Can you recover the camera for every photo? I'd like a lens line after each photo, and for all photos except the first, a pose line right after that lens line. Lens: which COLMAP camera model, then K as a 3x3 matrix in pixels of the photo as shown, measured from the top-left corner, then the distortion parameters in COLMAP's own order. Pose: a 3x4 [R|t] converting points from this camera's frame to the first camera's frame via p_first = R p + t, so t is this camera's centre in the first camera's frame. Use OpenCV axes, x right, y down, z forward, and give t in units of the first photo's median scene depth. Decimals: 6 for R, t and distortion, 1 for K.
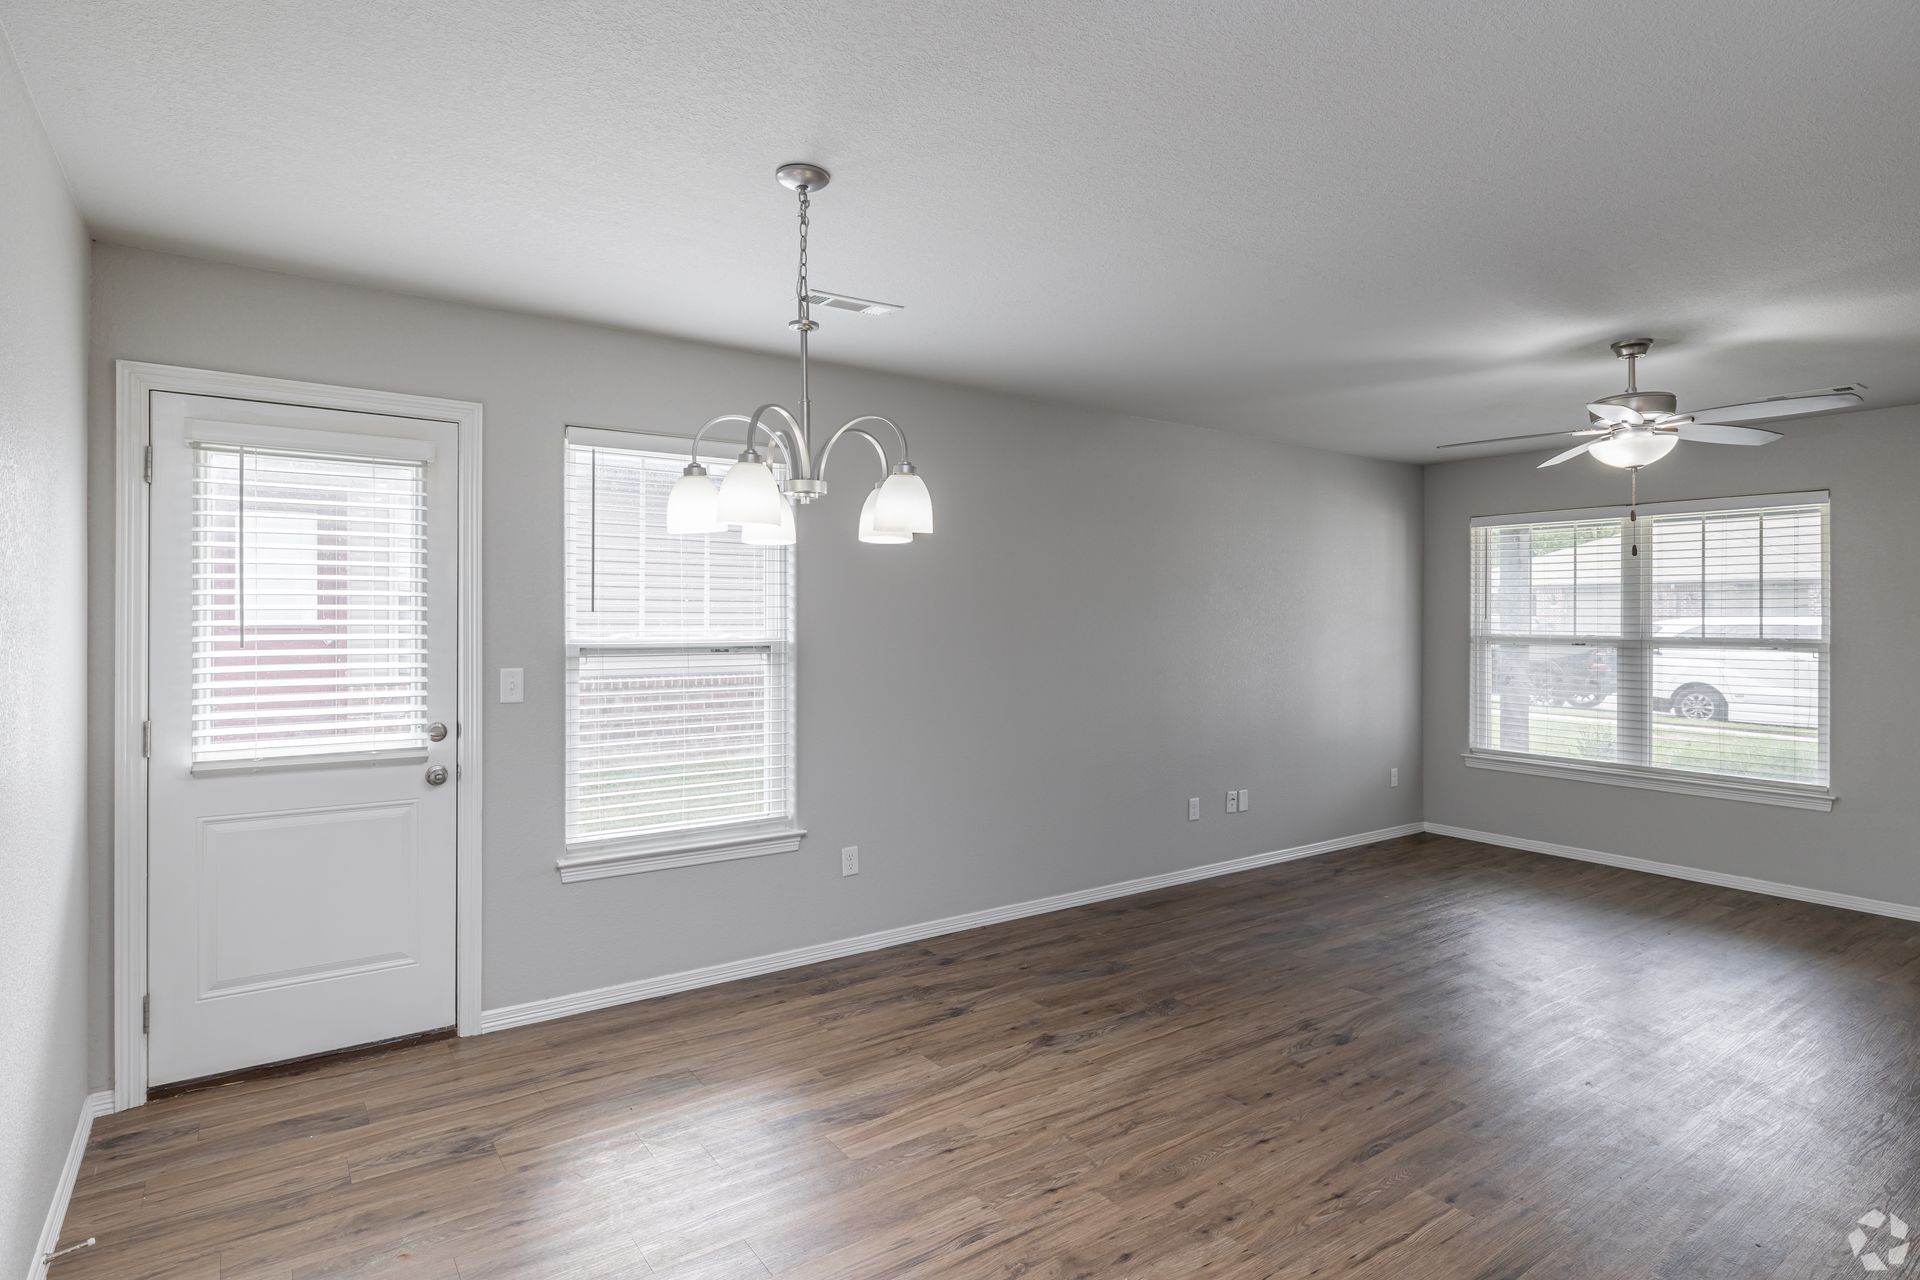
lens RADIAL K [[1010.7, 0, 956.9], [0, 1010.7, 613.1], [0, 0, 1]] dist [0.001465, 0.000297]
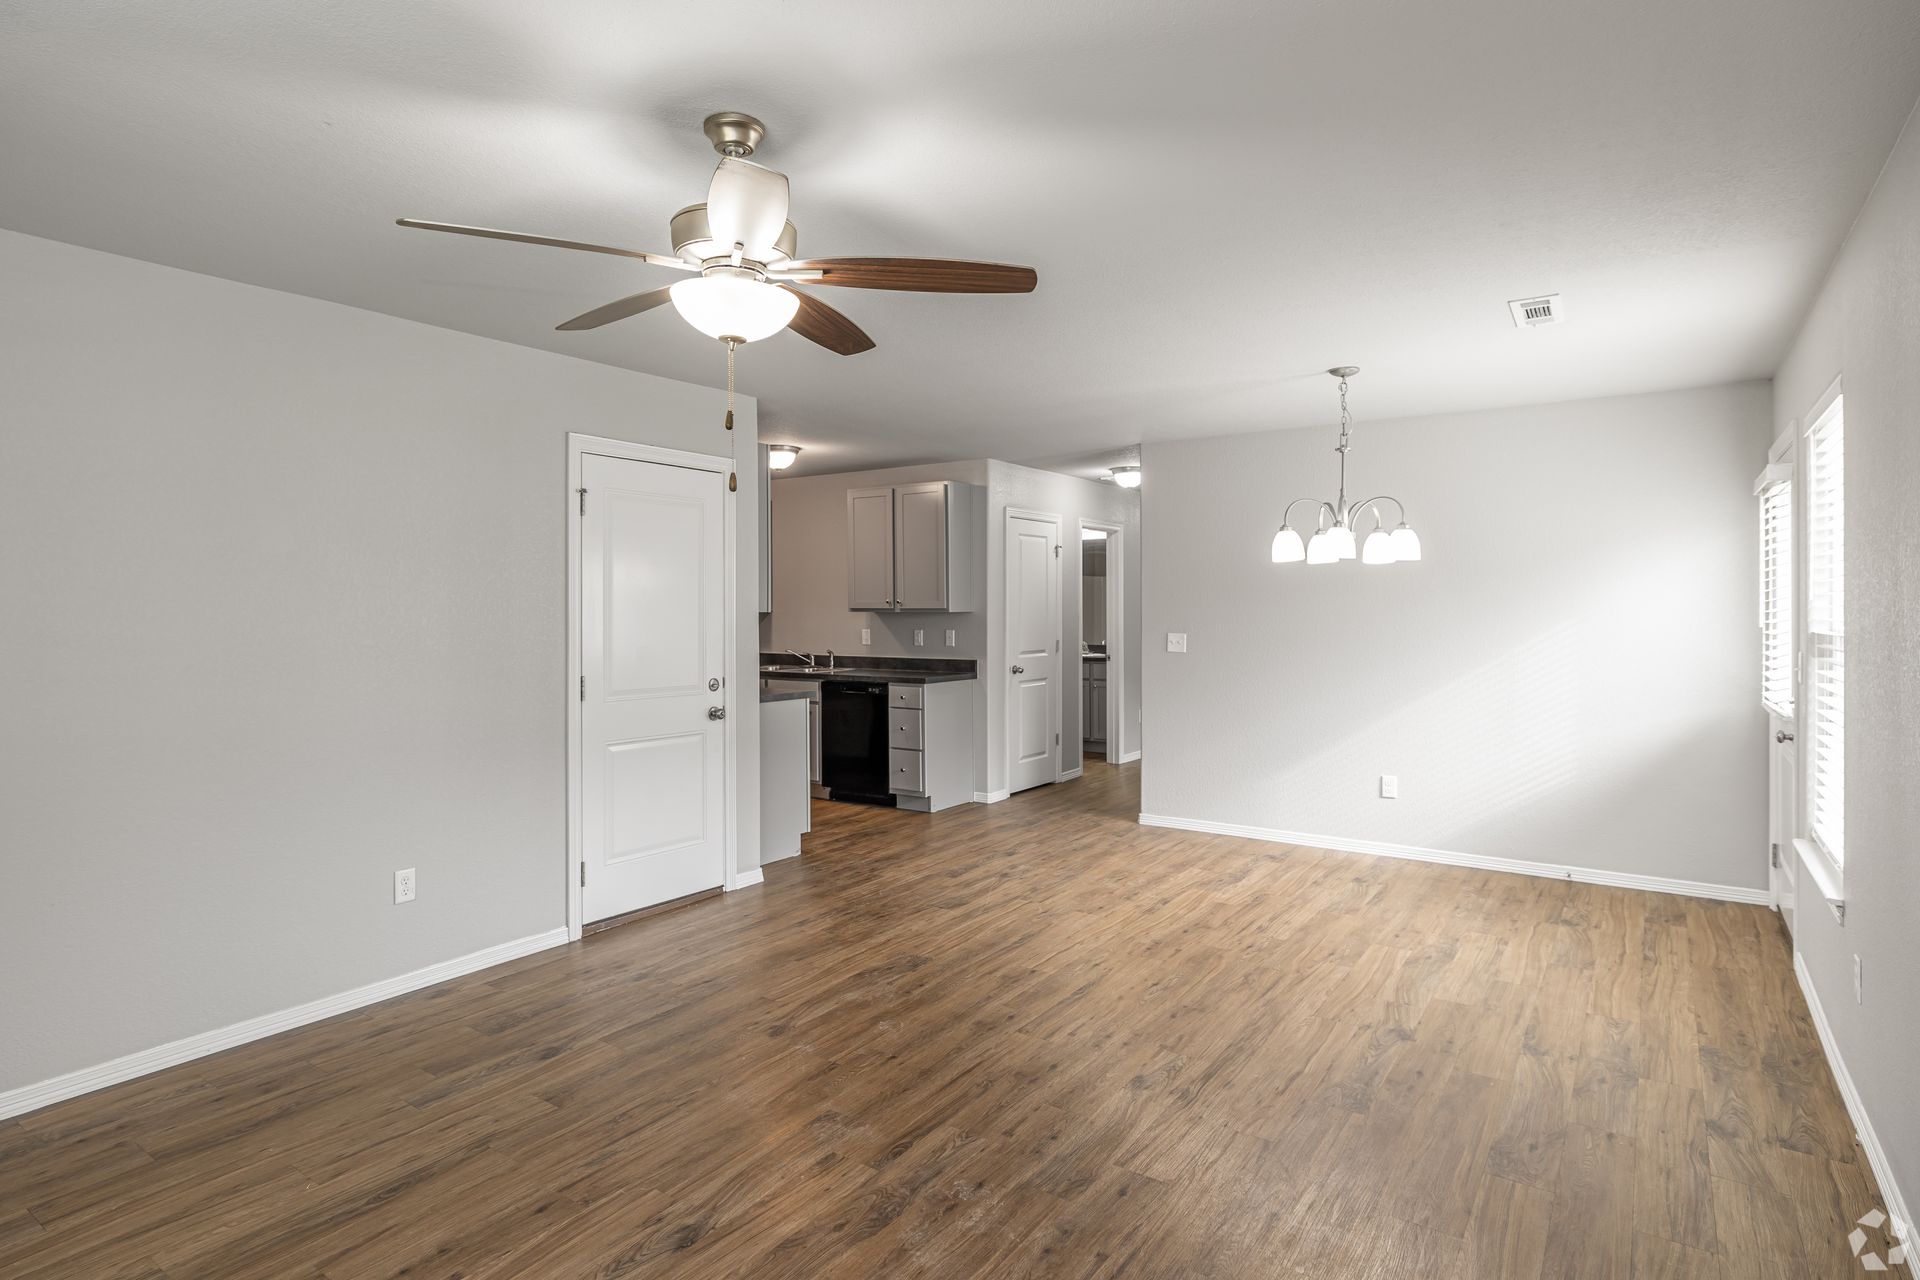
lens RADIAL K [[1010.7, 0, 956.9], [0, 1010.7, 613.1], [0, 0, 1]] dist [0.001465, 0.000297]
pose [[-0.935825, -0.002974, -0.352453, 0.889485], [-0.003809, 0.999991, 0.001676, 0.015436], [0.352445, 0.002911, -0.935828, 1.871012]]
